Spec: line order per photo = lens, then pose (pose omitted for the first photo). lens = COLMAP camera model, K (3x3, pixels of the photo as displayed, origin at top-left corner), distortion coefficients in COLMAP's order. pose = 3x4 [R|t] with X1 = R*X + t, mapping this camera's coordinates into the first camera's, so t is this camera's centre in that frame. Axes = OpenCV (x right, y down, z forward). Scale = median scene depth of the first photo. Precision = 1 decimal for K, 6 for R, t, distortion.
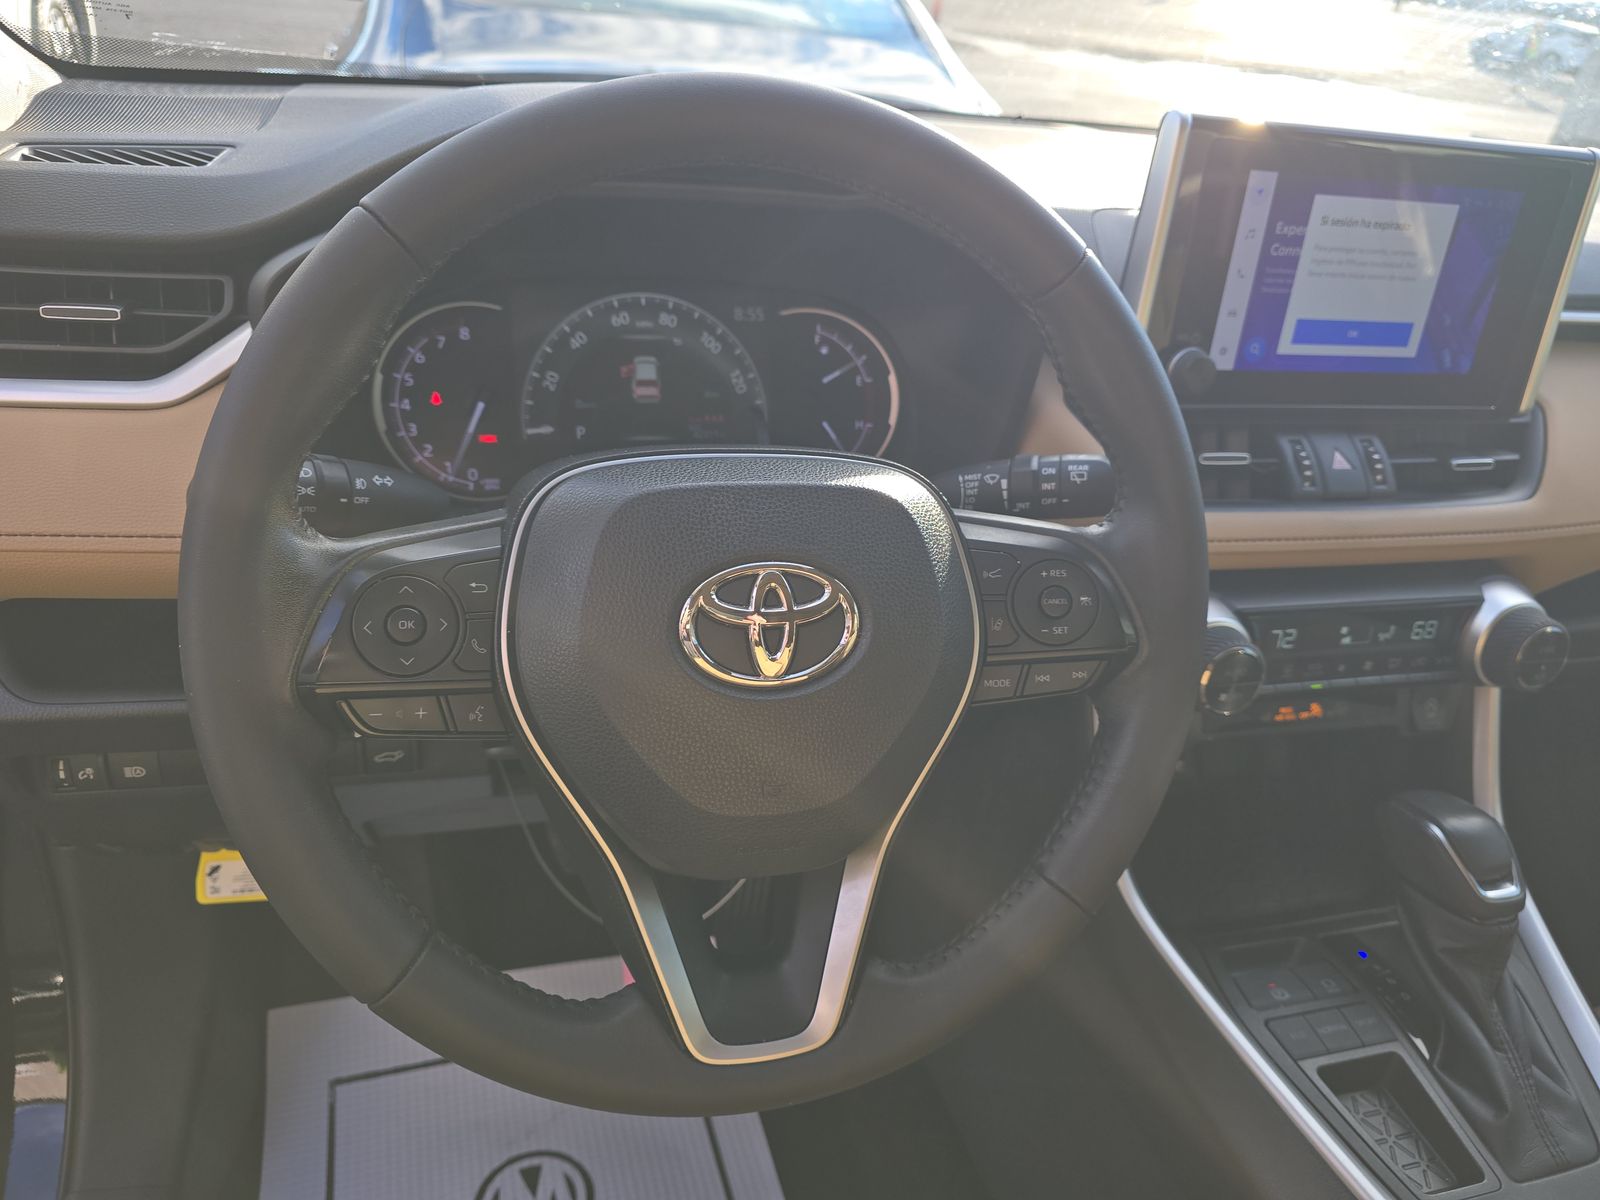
lens RADIAL K [[1079.3, 0, 795.6], [0, 1079.3, 601.3], [0, 0, 1]] dist [0.020982, -0.024096]
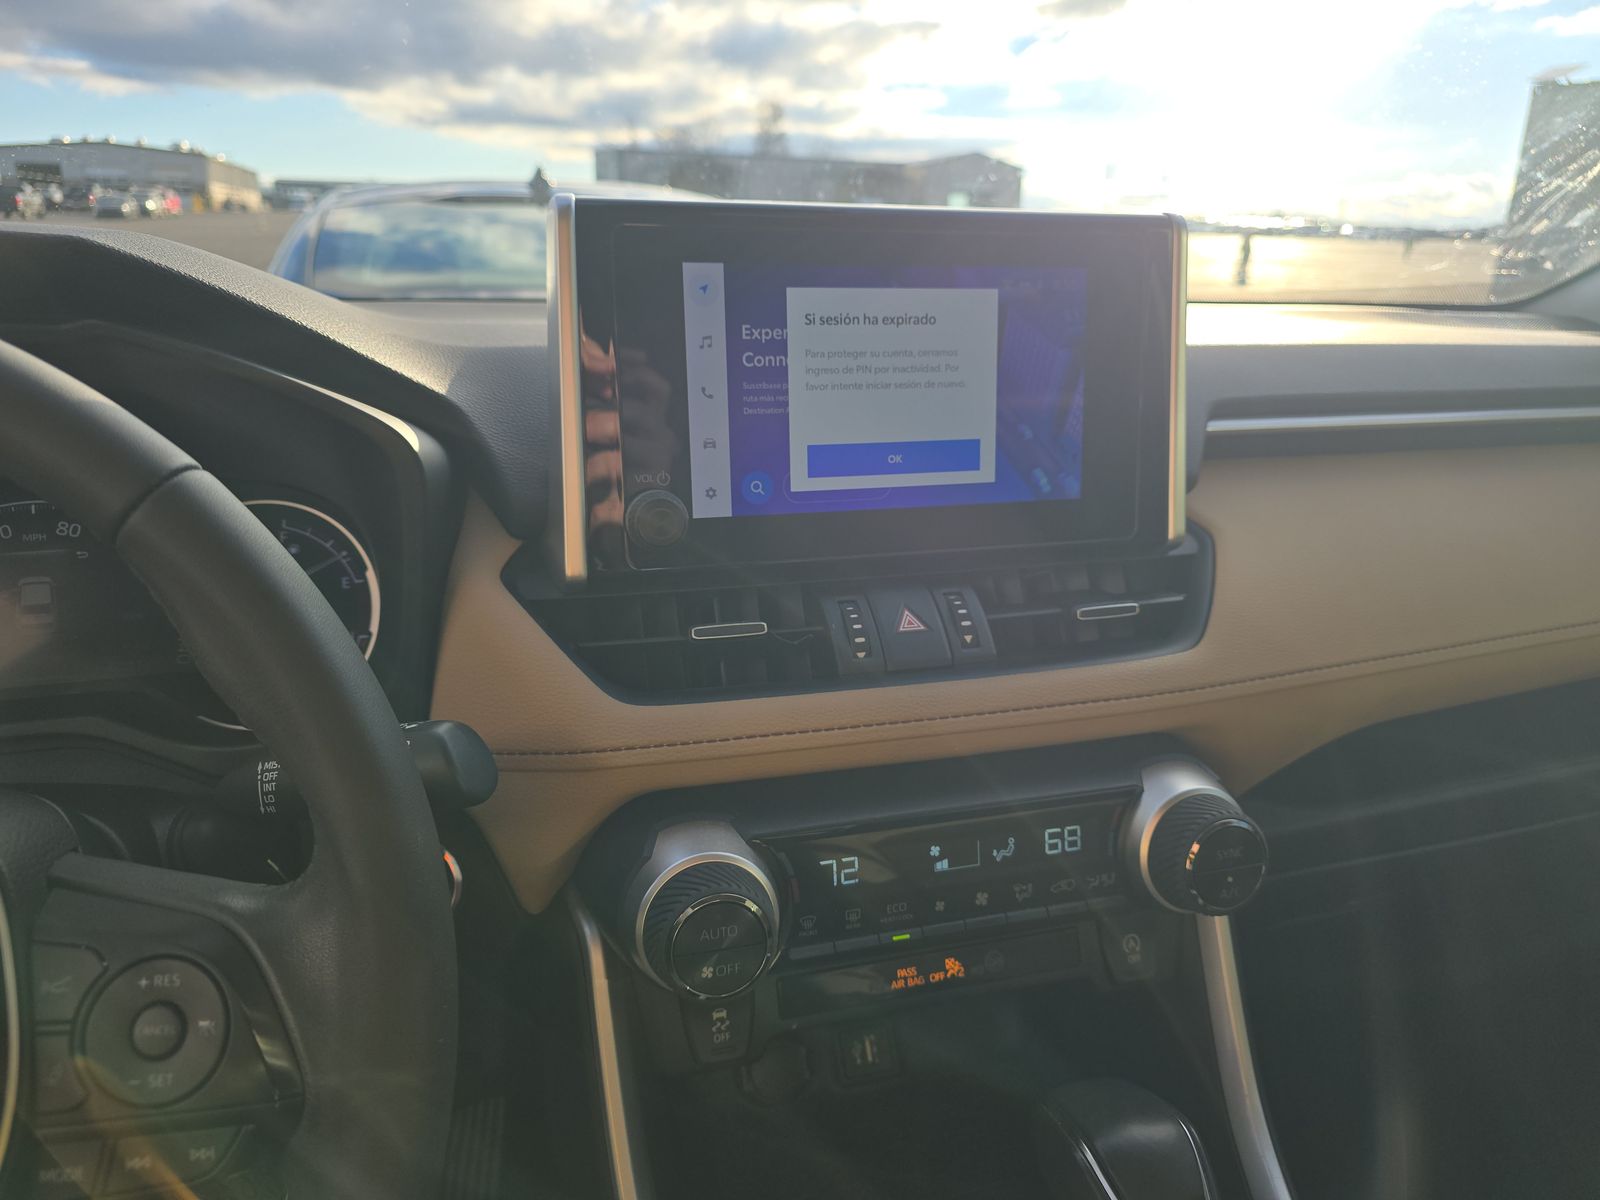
lens RADIAL K [[1079.3, 0, 800.3], [0, 1079.3, 603.7], [0, 0, 1]] dist [0.020982, -0.024096]
pose [[0.995497, -0.094550, -0.006782, 0.433878], [0.090630, 0.970313, -0.224230, 0.019794], [0.027781, 0.222606, 0.974513, 0.266105]]
